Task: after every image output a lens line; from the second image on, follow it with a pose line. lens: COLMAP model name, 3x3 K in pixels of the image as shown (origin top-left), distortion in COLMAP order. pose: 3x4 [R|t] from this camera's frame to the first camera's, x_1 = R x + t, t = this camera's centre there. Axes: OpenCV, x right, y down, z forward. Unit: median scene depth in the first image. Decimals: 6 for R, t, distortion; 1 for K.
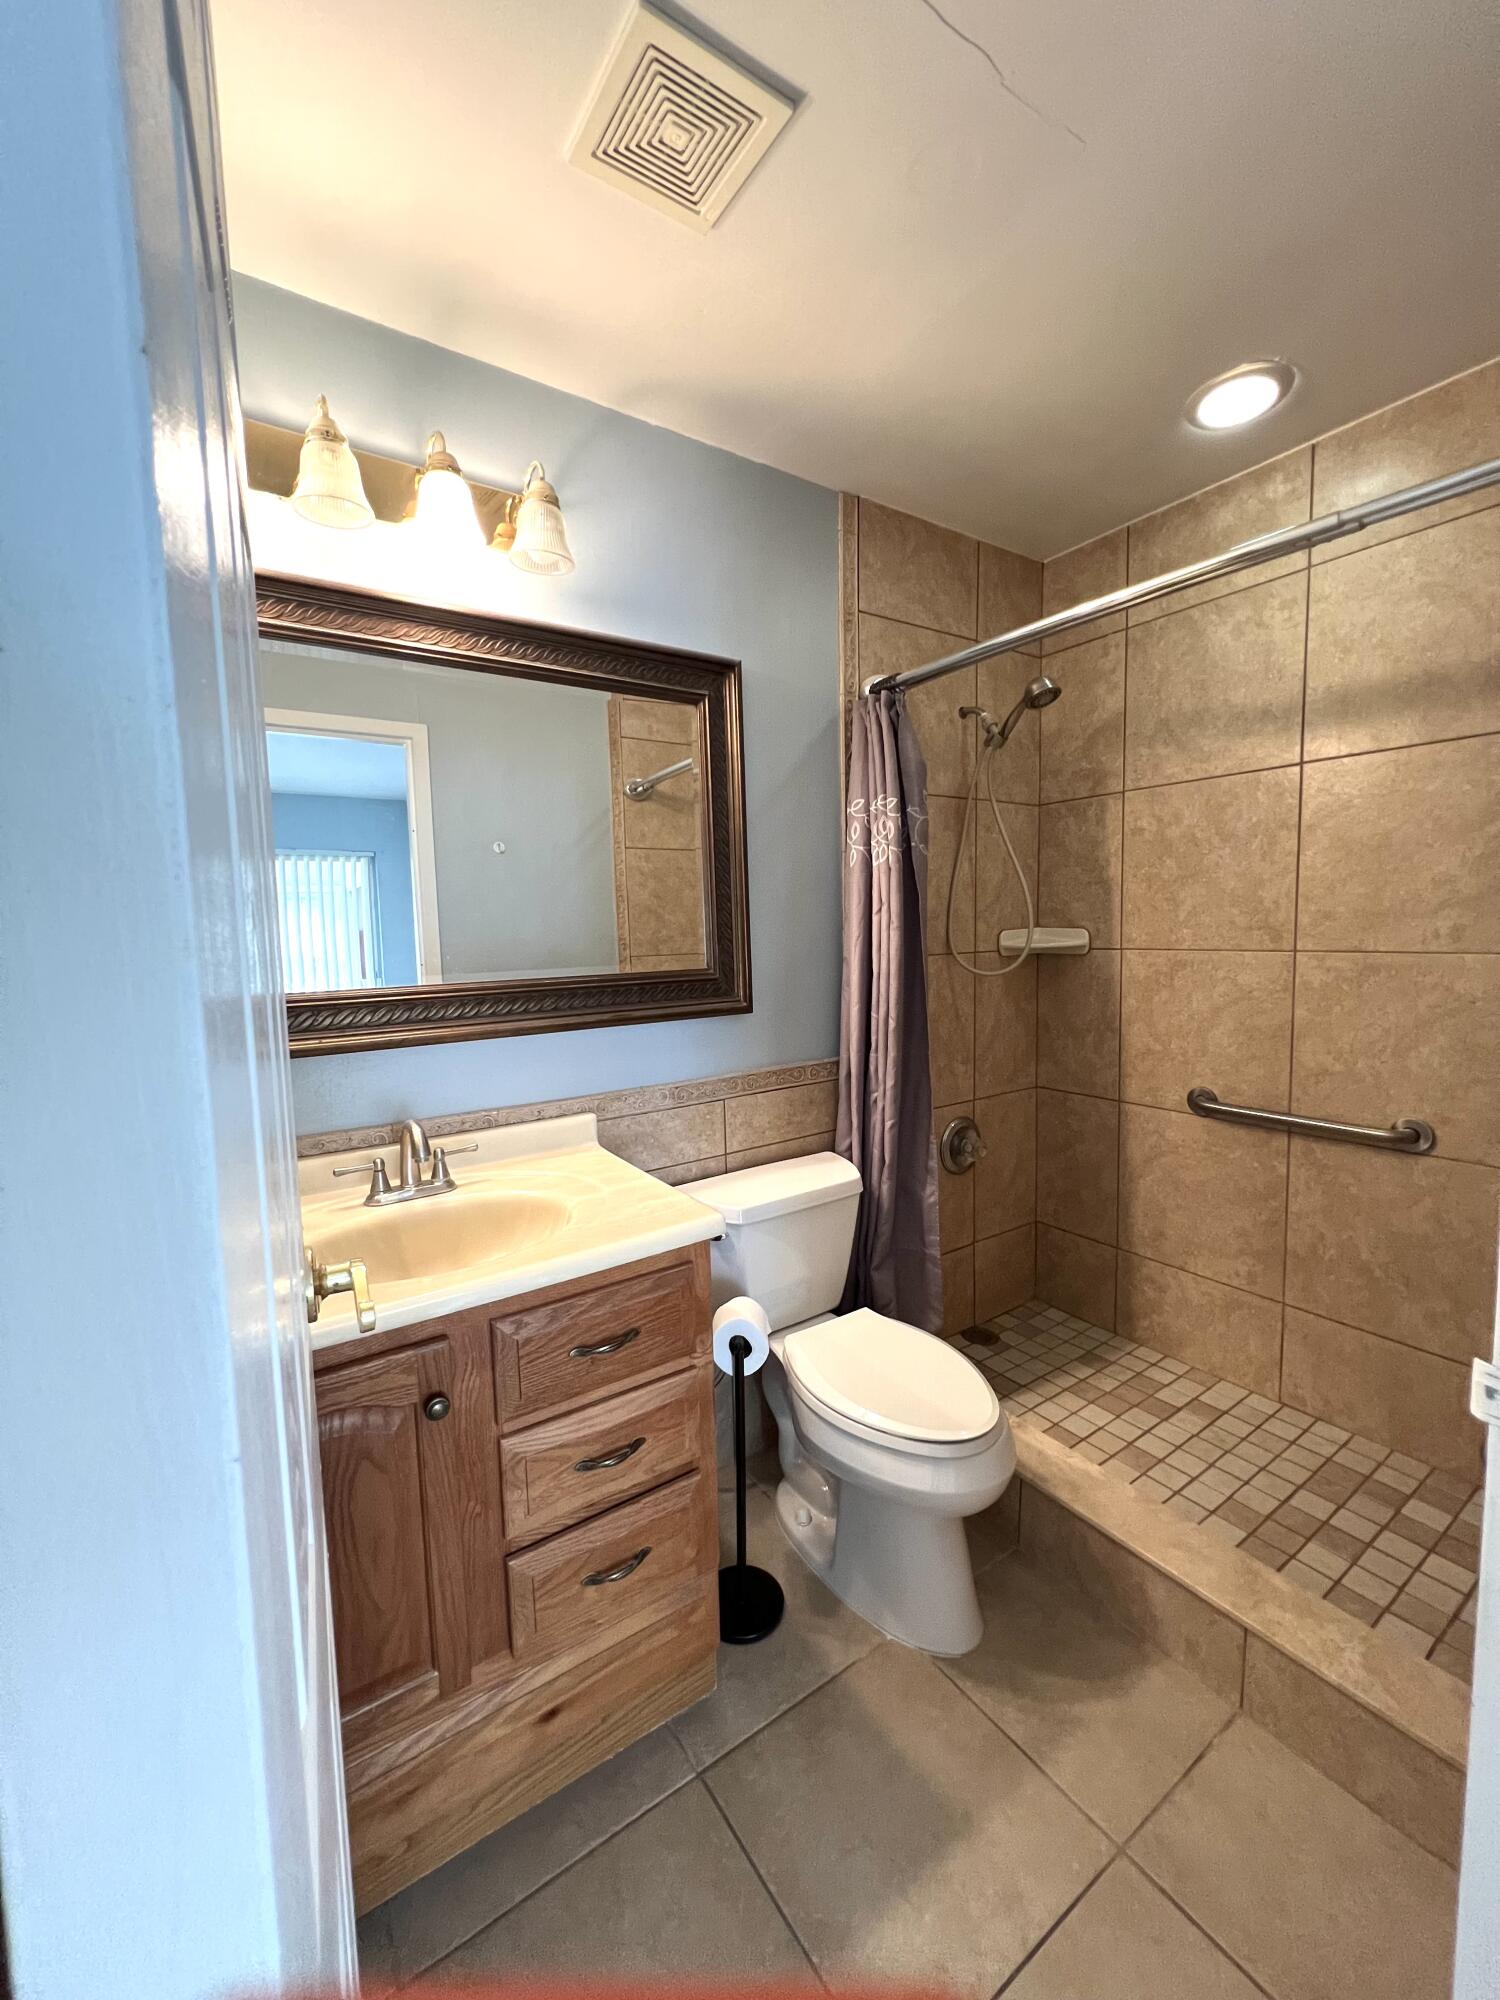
lens RADIAL K [[802.5, 0, 750.6], [0, 802.5, 993.9], [0, 0, 1]] dist [-0.001900, 0.000145]
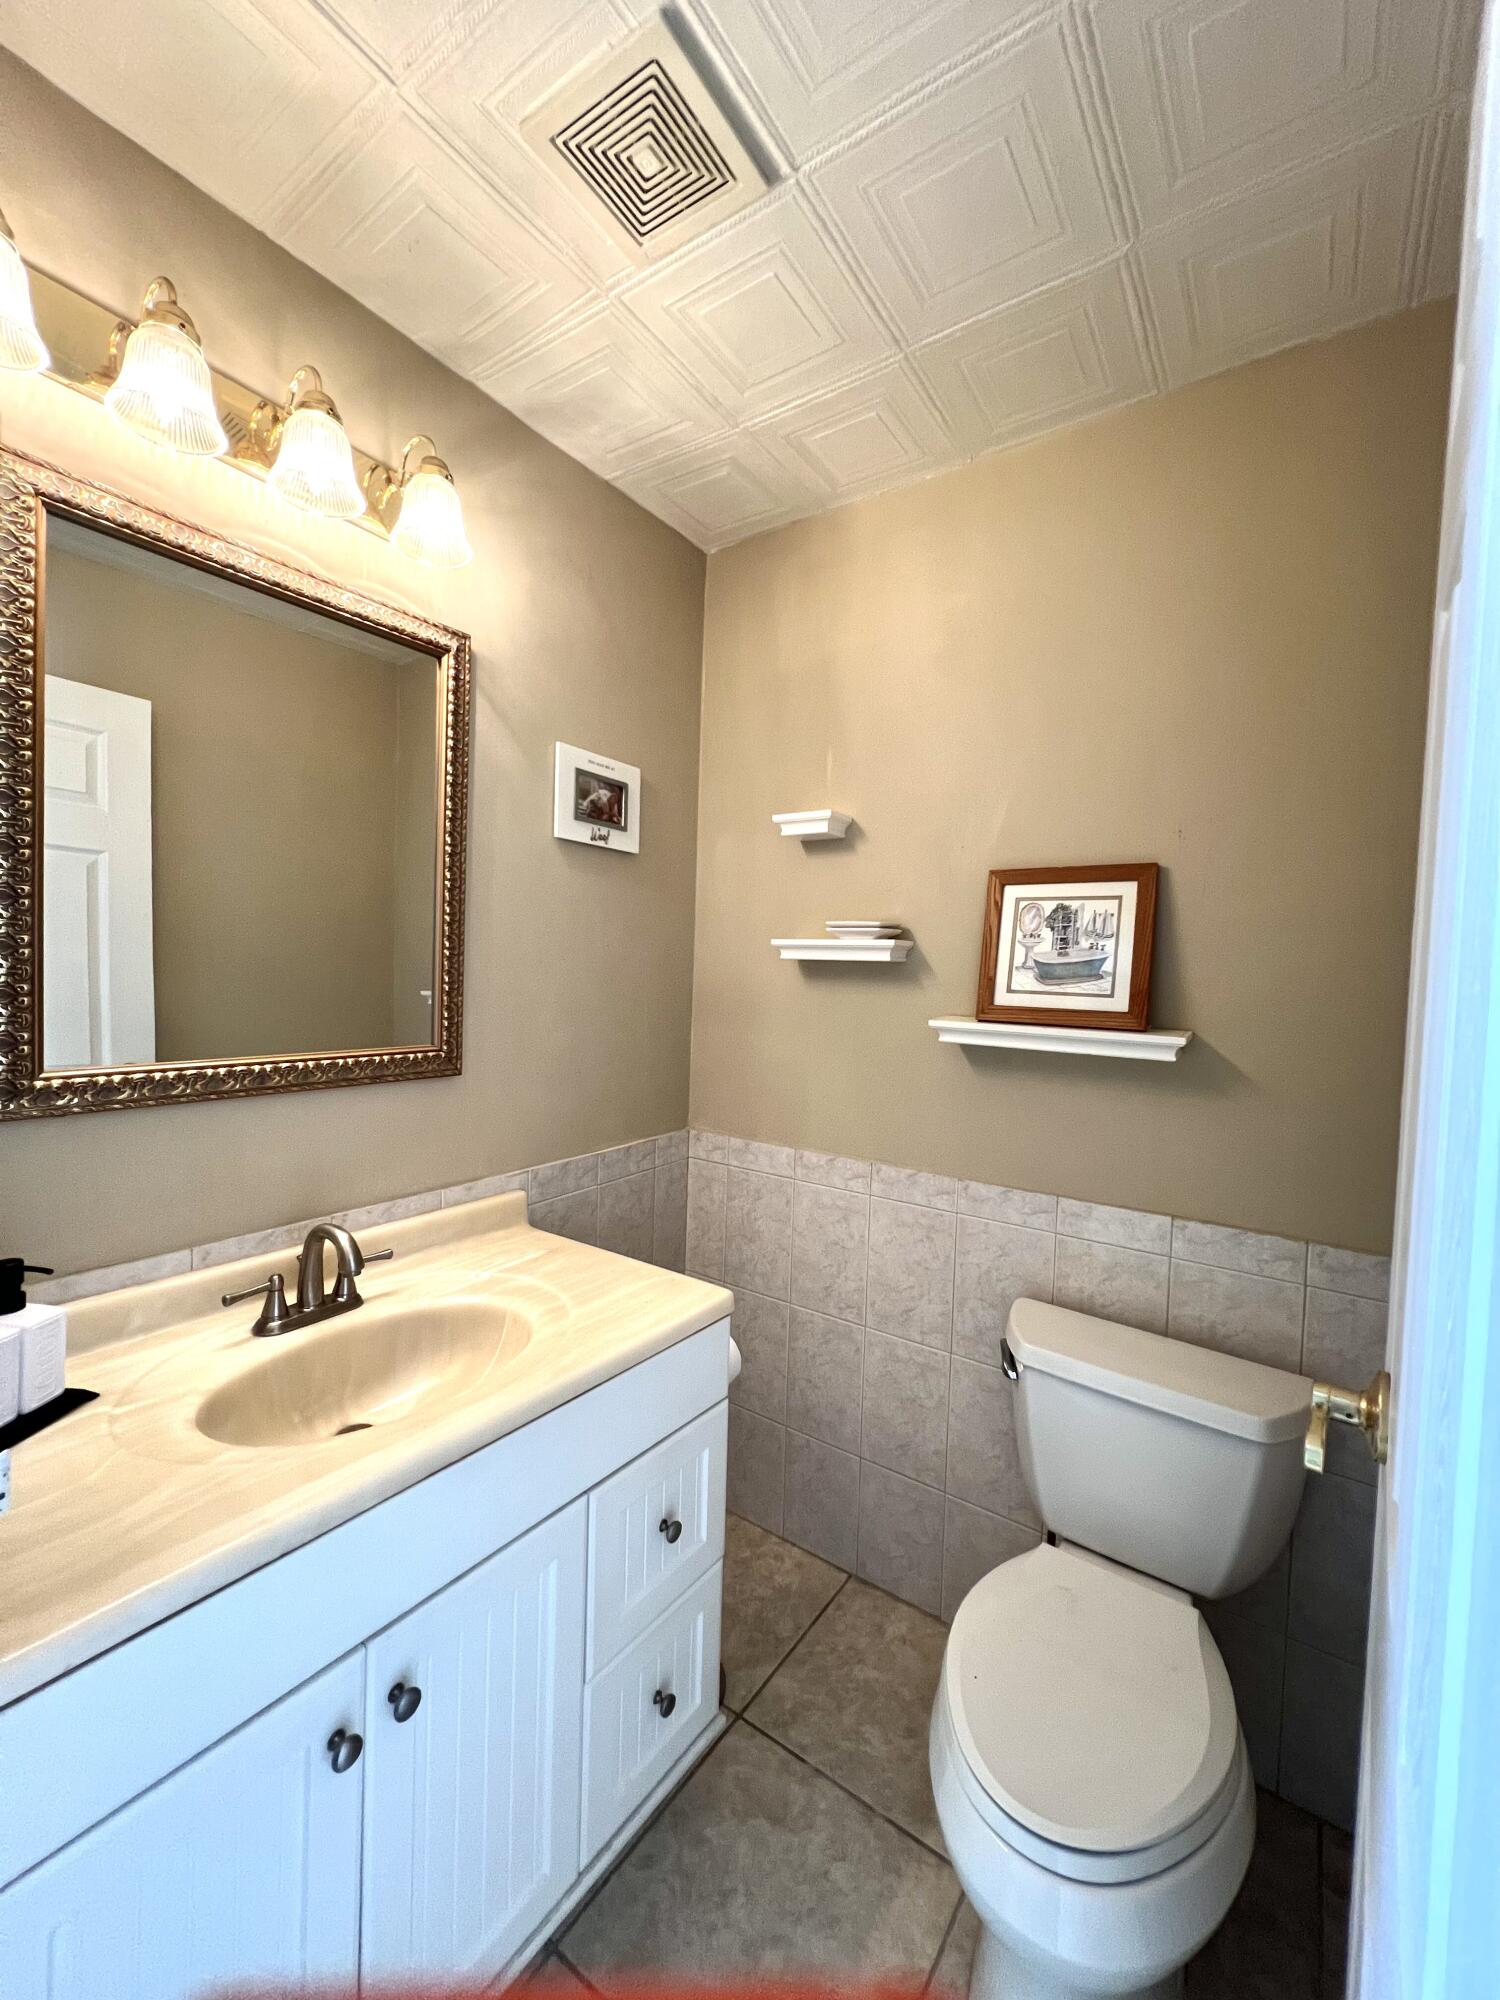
lens RADIAL K [[802.5, 0, 750.6], [0, 802.5, 1009.2], [0, 0, 1]] dist [-0.001900, 0.000145]
pose [[0.930817, 0.050566, 0.361972, -0.281927], [-0.029232, 0.997510, -0.064179, -0.001591], [-0.364316, 0.049158, 0.929977, 0.118038]]
